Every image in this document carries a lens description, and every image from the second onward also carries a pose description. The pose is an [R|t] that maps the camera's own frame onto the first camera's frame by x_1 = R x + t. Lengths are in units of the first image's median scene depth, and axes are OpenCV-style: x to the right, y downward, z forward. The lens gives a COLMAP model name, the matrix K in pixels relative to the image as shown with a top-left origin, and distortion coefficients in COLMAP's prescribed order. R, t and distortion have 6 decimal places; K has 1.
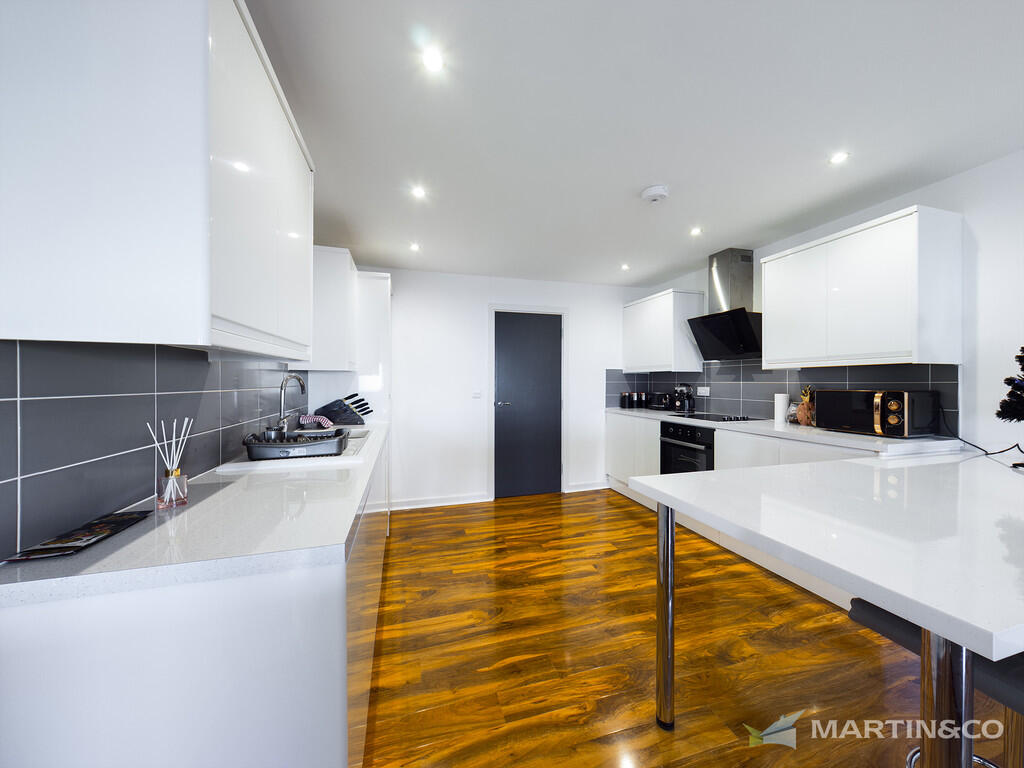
lens RADIAL K [[375.2, 0, 512.0], [0, 375.2, 384.0], [0, 0, 1]] dist [0.000177, 0.000011]
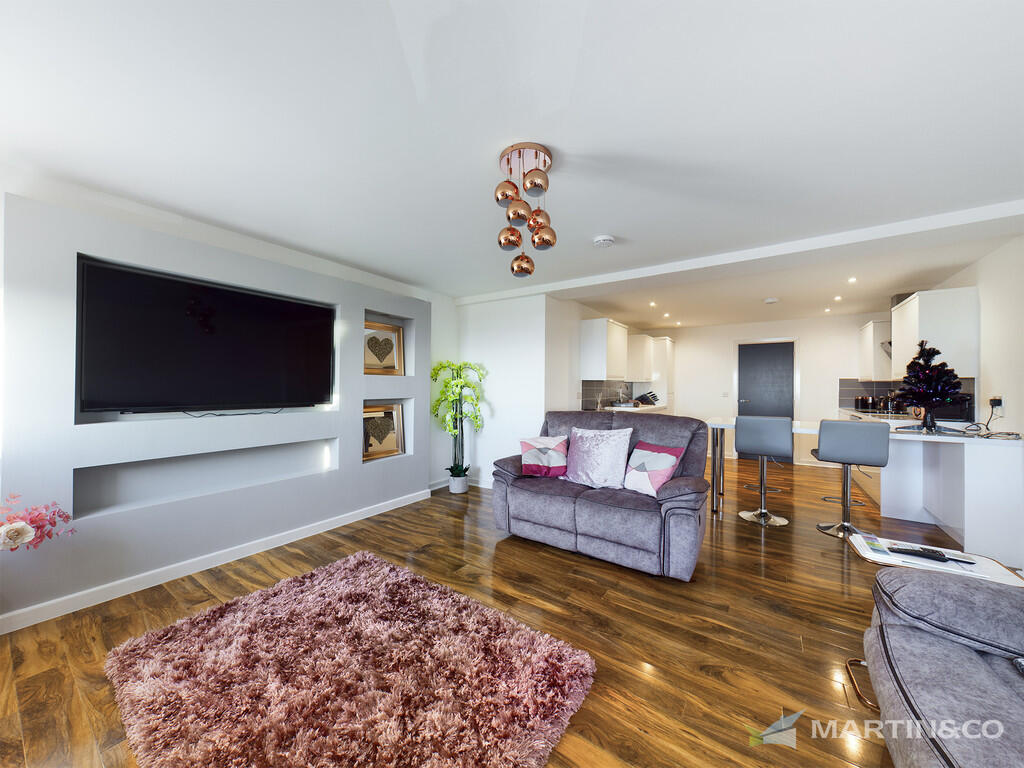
lens RADIAL K [[369.4, 0, 512.0], [0, 369.4, 384.0], [0, 0, 1]] dist [-0.000094, 0.000033]
pose [[0.636707, 0.001523, -0.771104, 0.869777], [-0.014415, 0.999847, -0.009928, 0.016725], [0.770971, 0.017437, 0.636632, -1.215476]]
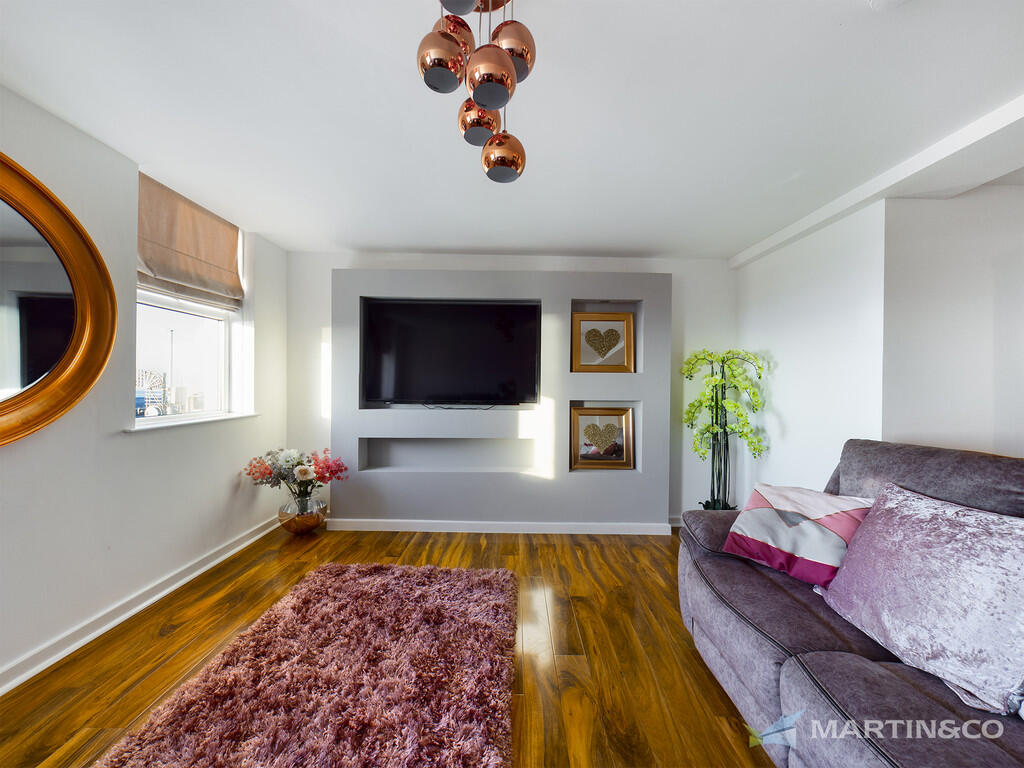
lens RADIAL K [[368.0, 0, 512.5], [0, 368.0, 386.2], [0, 0, 1]] dist [-0.001115, -0.000071]
pose [[-0.274283, 0.006421, -0.961628, 0.693269], [-0.017825, 0.999772, 0.011760, 0.011004], [0.961484, 0.020366, -0.274106, -0.639527]]
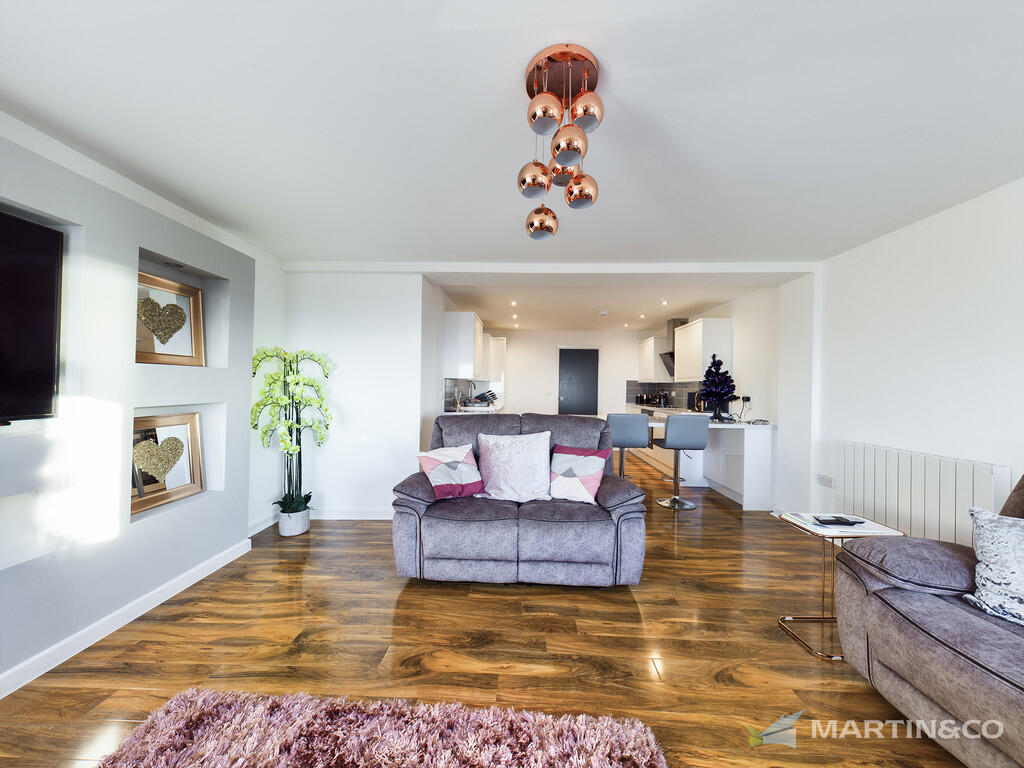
lens RADIAL K [[369.4, 0, 512.0], [0, 369.4, 384.0], [0, 0, 1]] dist [-0.000094, 0.000033]
pose [[0.950581, 0.013810, -0.310169, 0.460962], [-0.018886, 0.999732, -0.013366, 0.015263], [0.309902, 0.018563, 0.950587, -1.252035]]
